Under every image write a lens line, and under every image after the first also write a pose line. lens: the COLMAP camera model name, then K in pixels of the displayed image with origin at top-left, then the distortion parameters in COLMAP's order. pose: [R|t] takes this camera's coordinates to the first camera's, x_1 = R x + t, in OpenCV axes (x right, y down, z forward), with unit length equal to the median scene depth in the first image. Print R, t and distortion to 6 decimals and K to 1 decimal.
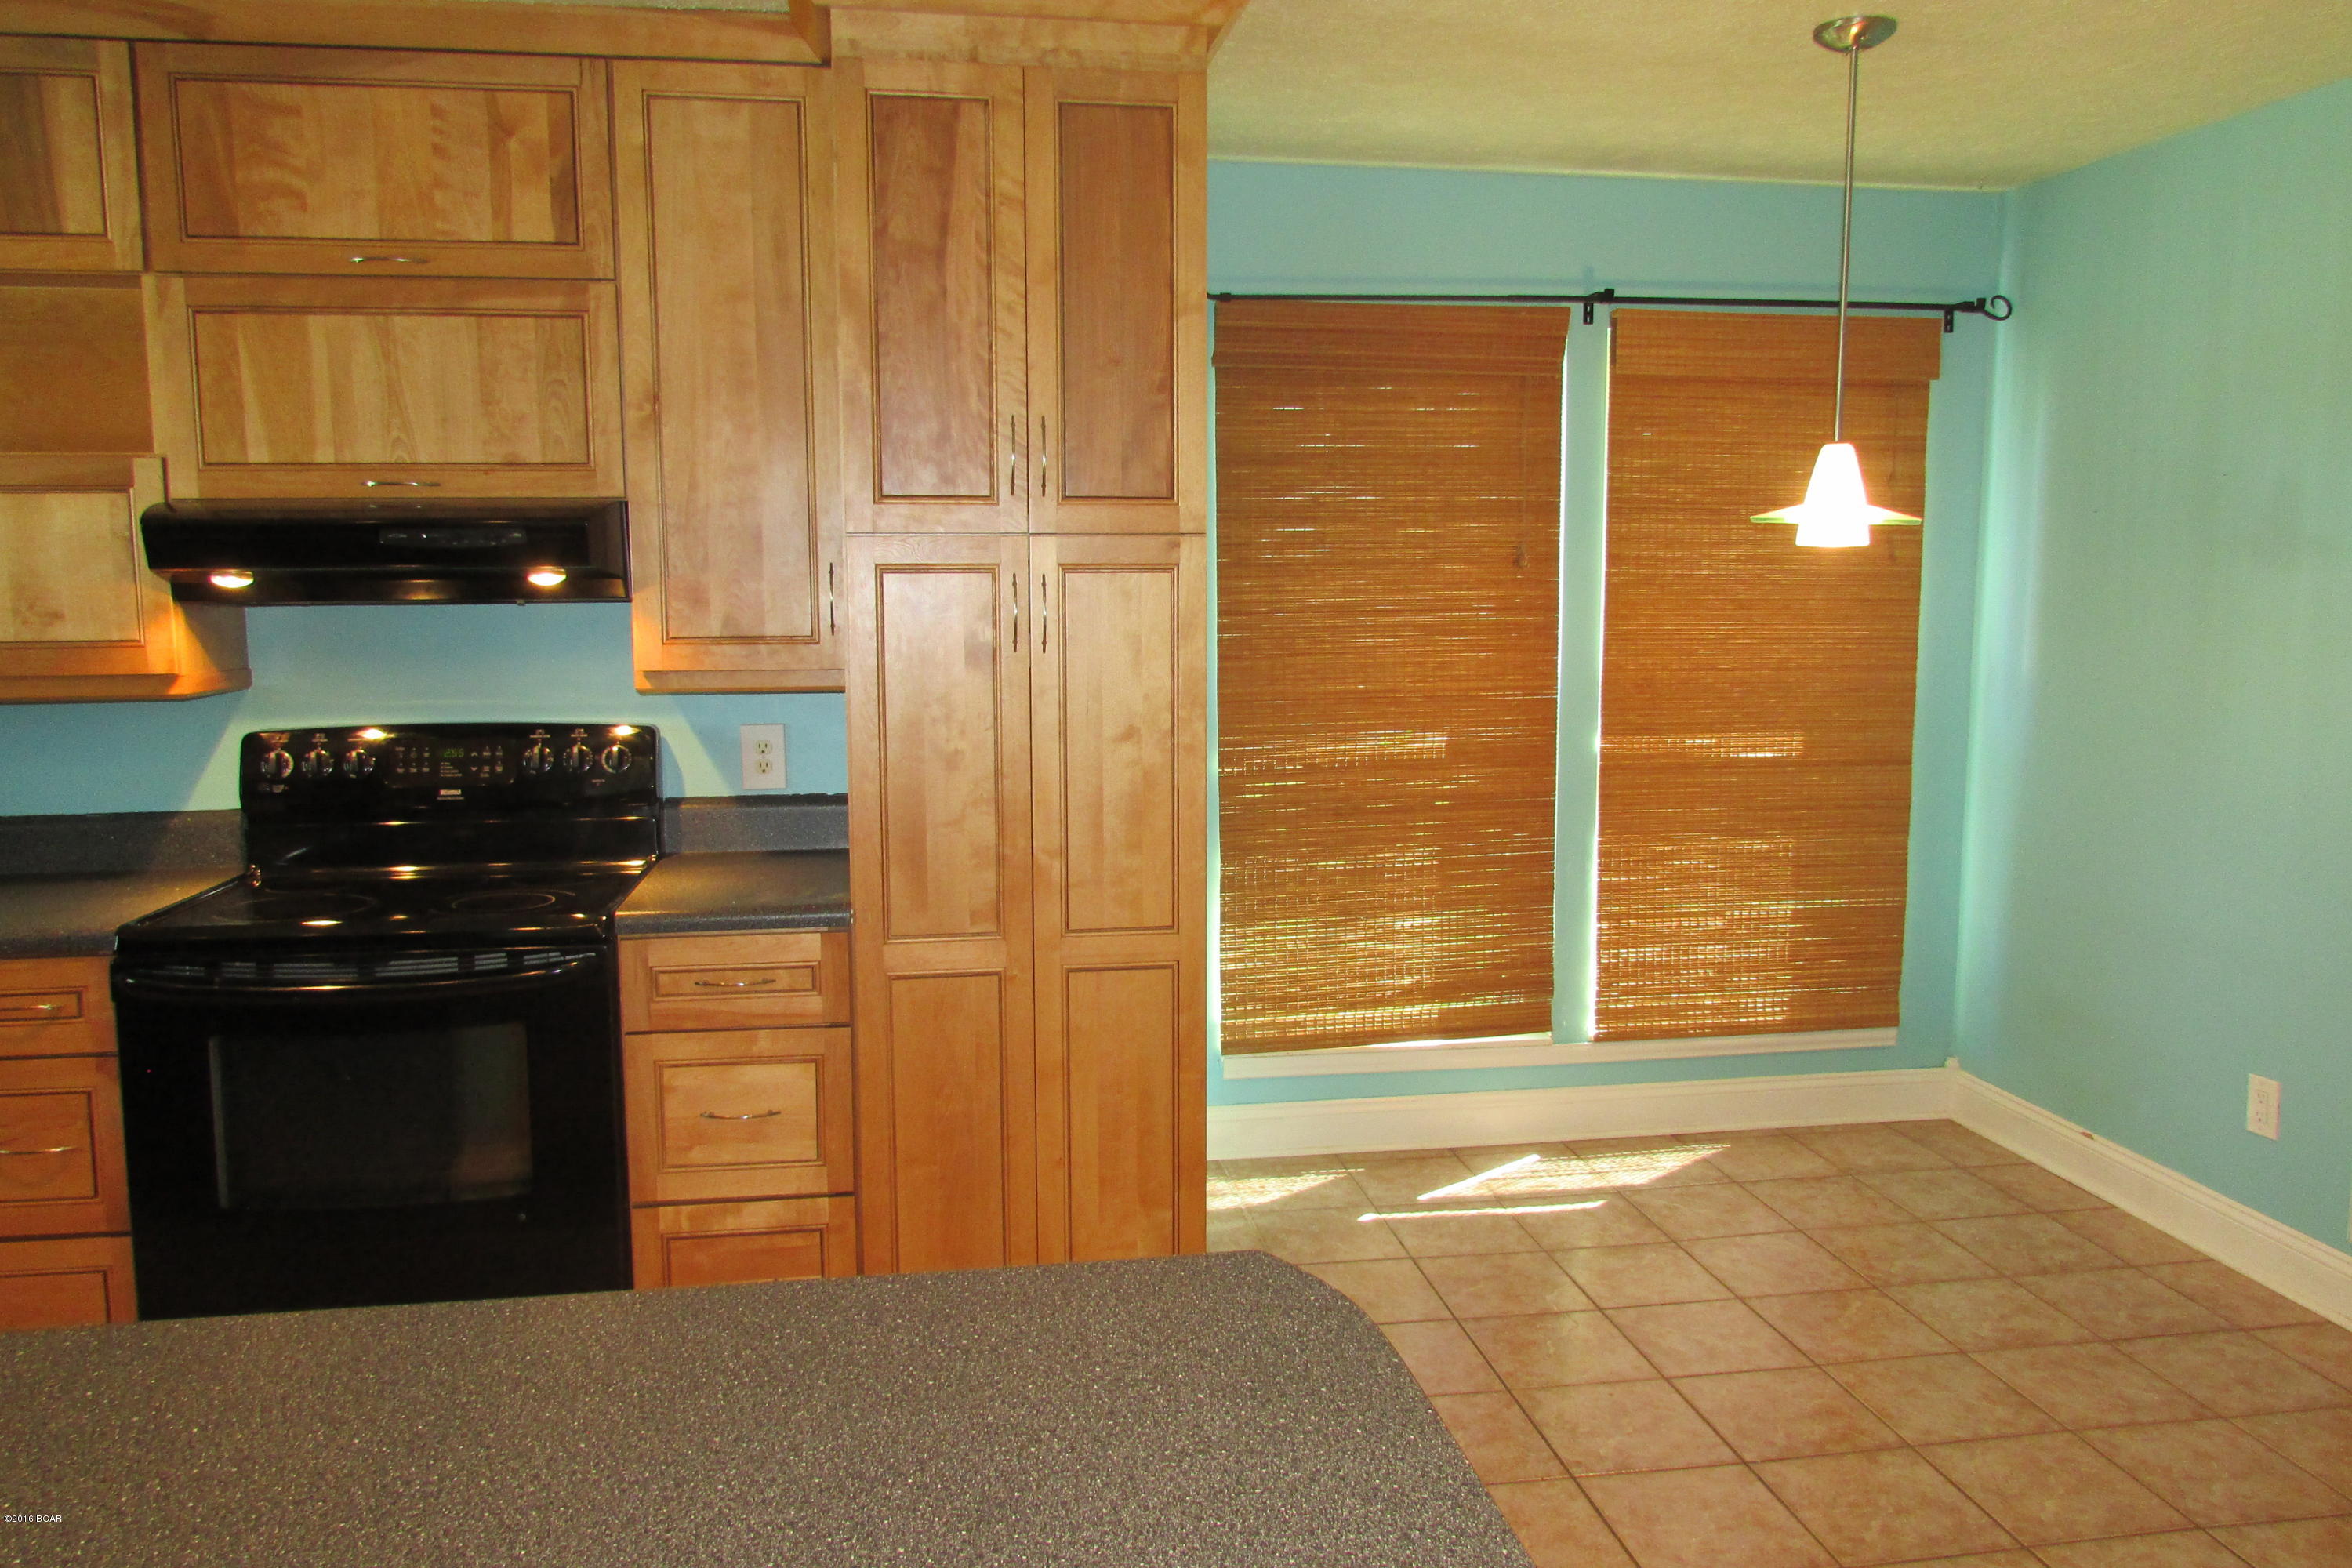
lens RADIAL K [[1682.5, 0, 1181.5], [0, 1682.5, 784.4], [0, 0, 1]] dist [-0.028869, 0.006946]
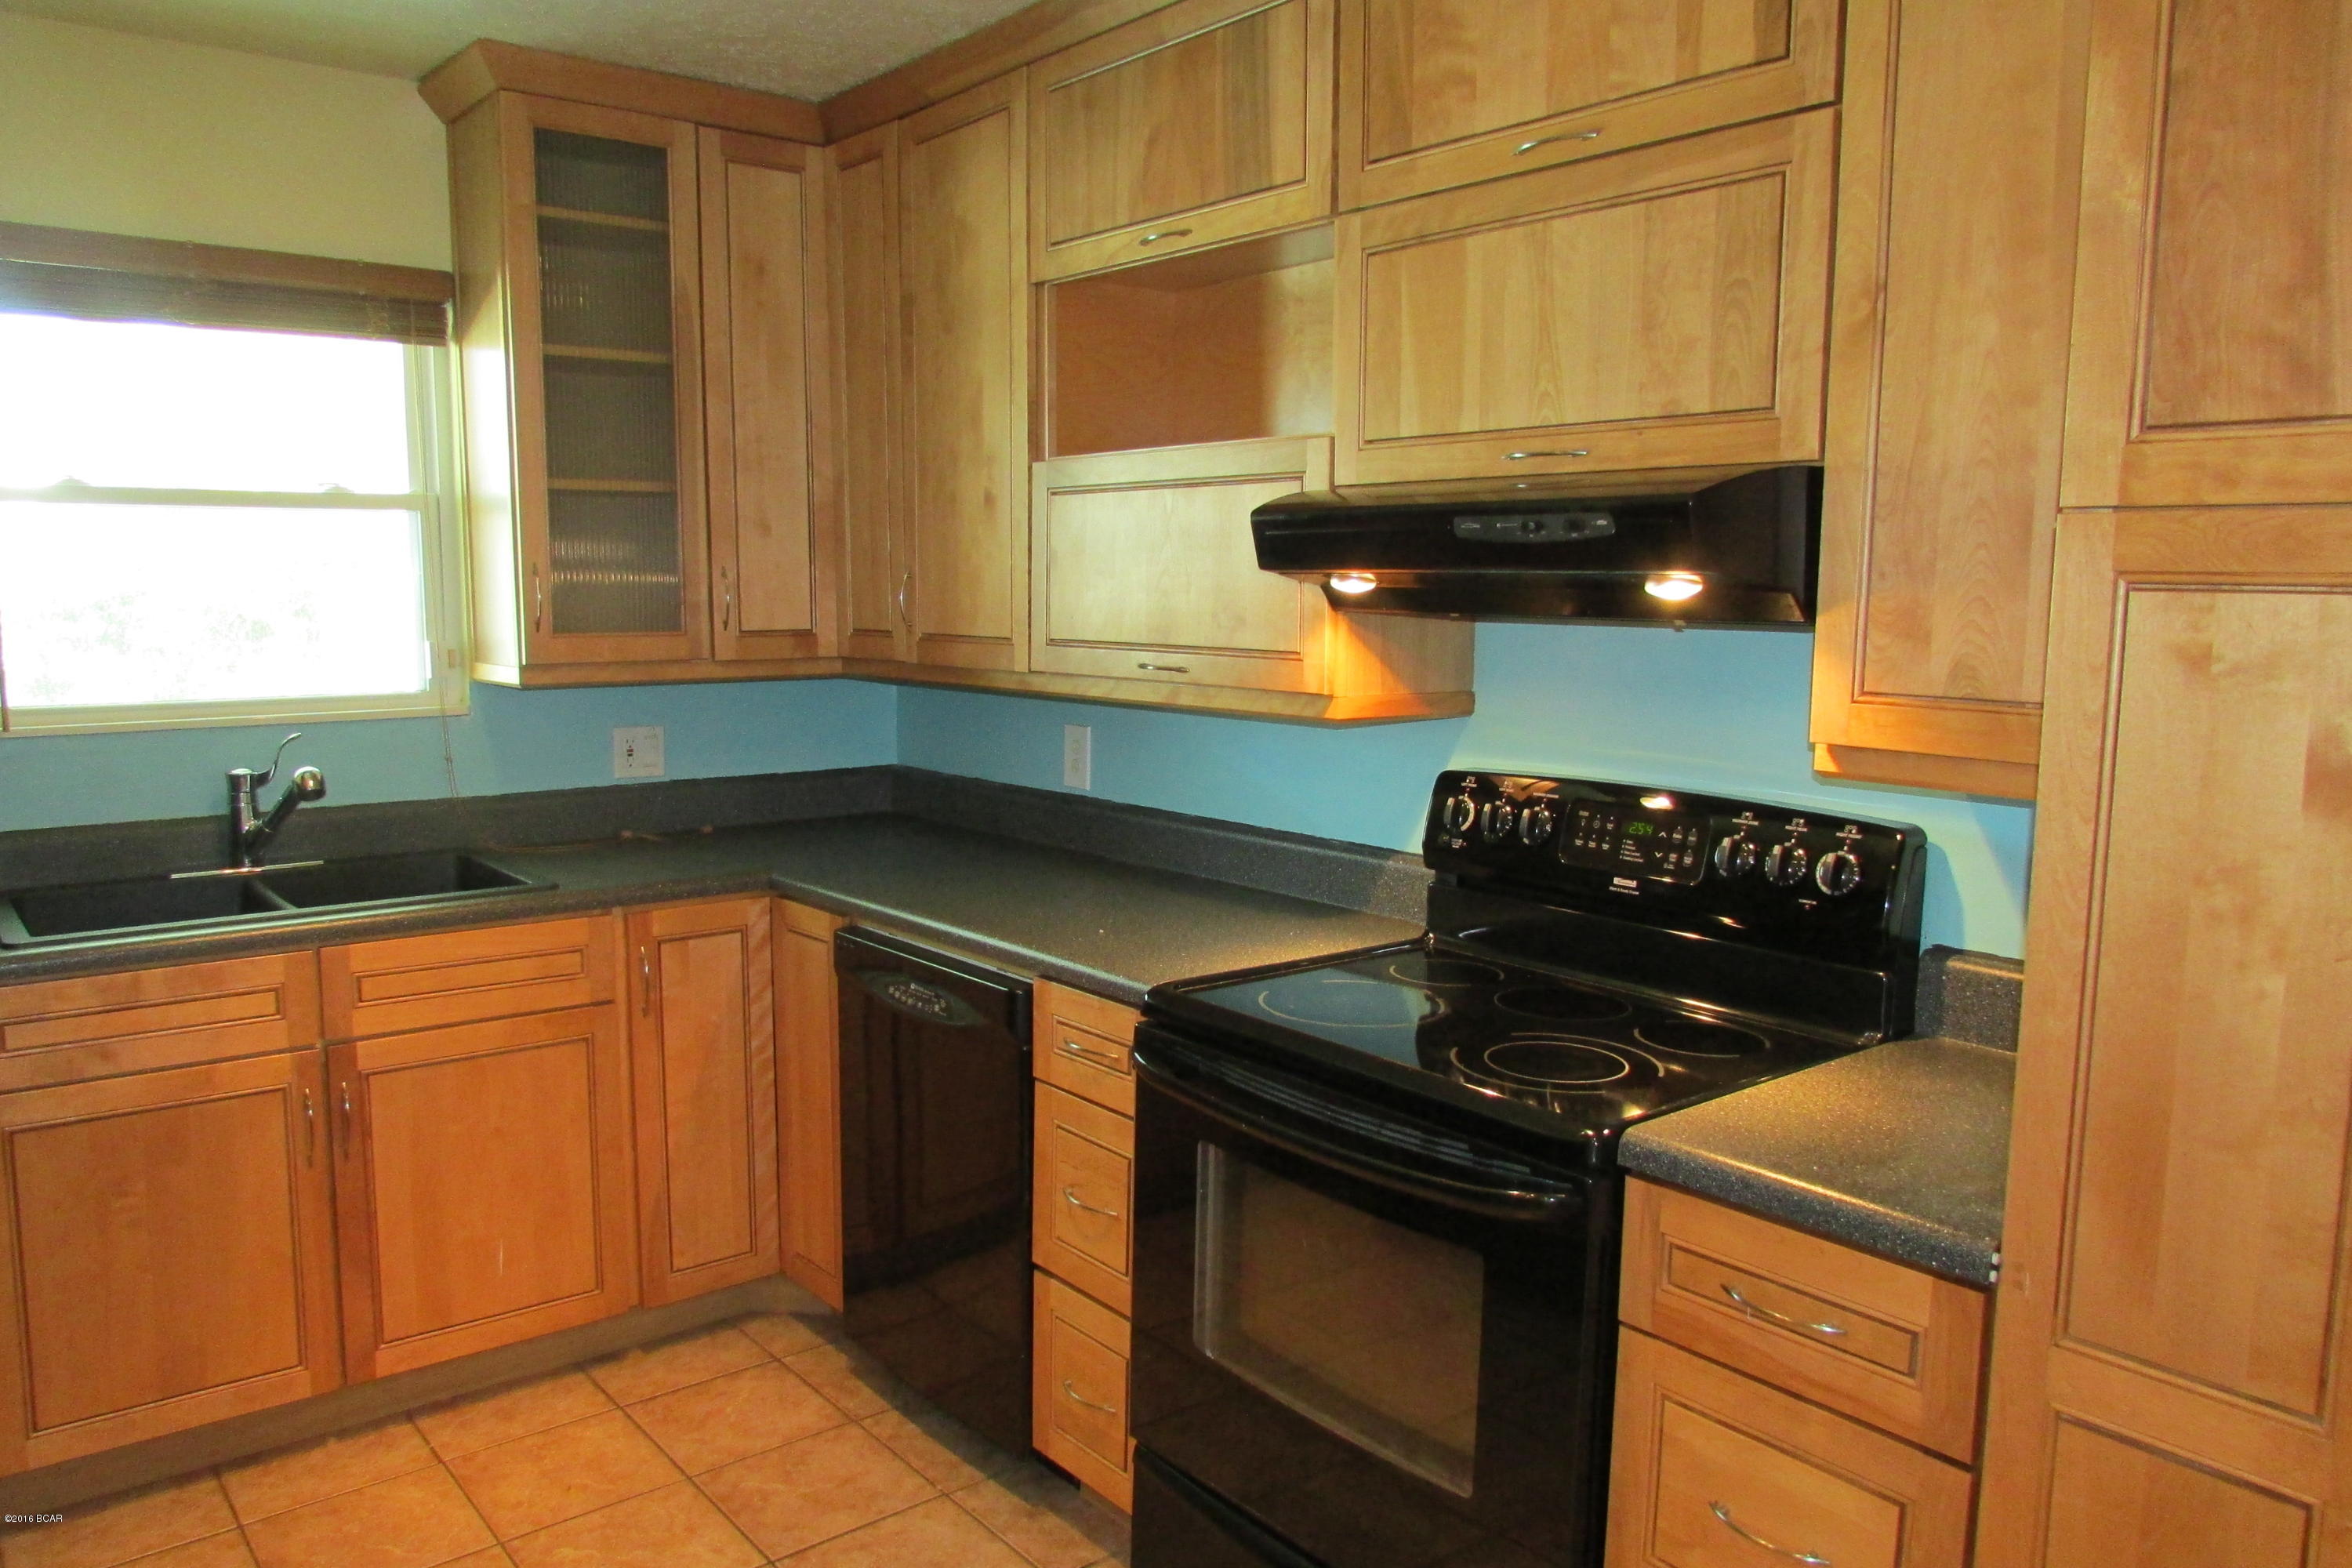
lens RADIAL K [[1682.5, 0, 1173.2], [0, 1682.5, 782.0], [0, 0, 1]] dist [-0.028869, 0.006946]
pose [[0.490182, 0.114000, -0.864133, 0.096645], [-0.118069, 0.990957, 0.063757, -0.066904], [0.863586, 0.070775, 0.499209, 0.508896]]
